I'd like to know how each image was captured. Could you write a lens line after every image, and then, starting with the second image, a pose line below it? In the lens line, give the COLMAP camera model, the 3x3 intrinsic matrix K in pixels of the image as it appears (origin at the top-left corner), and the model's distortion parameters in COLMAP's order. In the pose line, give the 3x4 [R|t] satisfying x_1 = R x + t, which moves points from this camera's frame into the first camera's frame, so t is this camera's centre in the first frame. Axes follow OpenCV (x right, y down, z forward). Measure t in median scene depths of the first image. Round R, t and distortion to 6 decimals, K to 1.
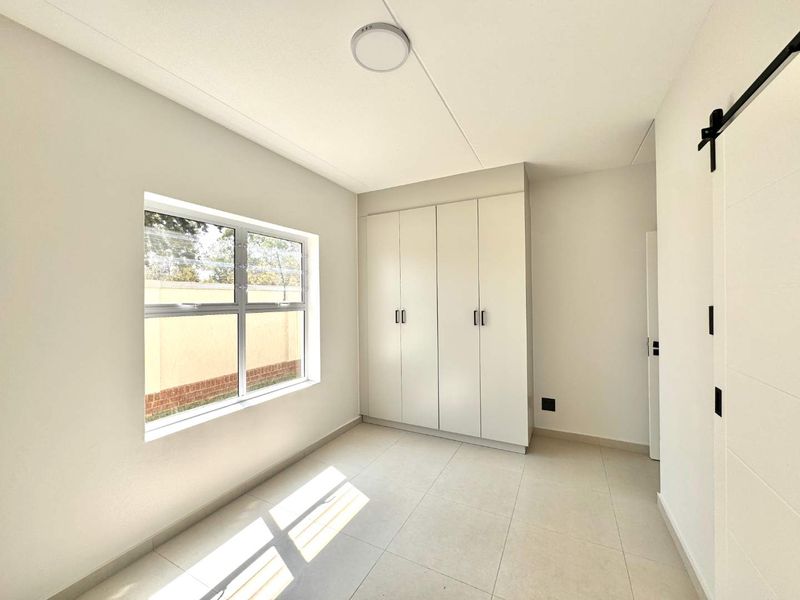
lens RADIAL K [[318.4, 0, 404.2], [0, 318.4, 296.5], [0, 0, 1]] dist [0.000534, 0.000126]
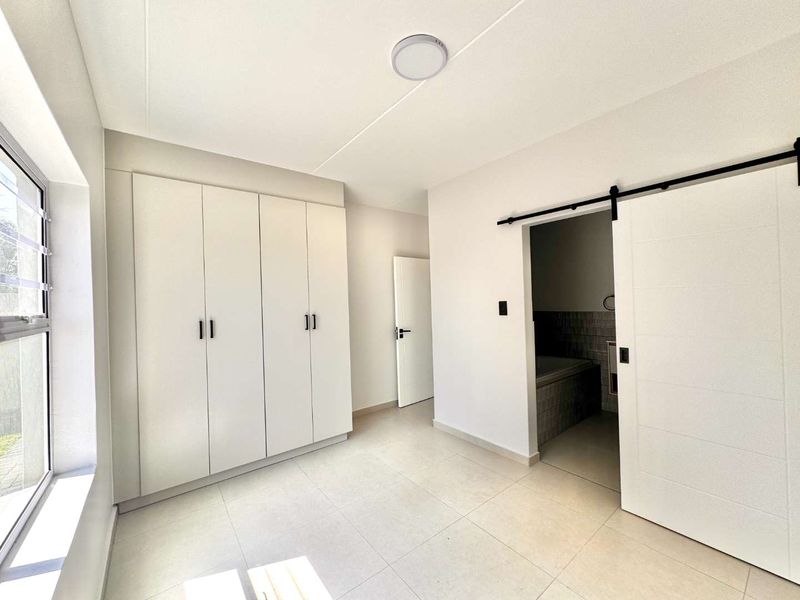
lens RADIAL K [[318.4, 0, 404.2], [0, 318.4, 296.5], [0, 0, 1]] dist [0.000534, 0.000126]
pose [[0.420025, 0.003599, 0.907505, -0.546448], [0.022176, 0.999653, -0.014229, 0.009178], [-0.907242, 0.026101, 0.419799, 0.323130]]
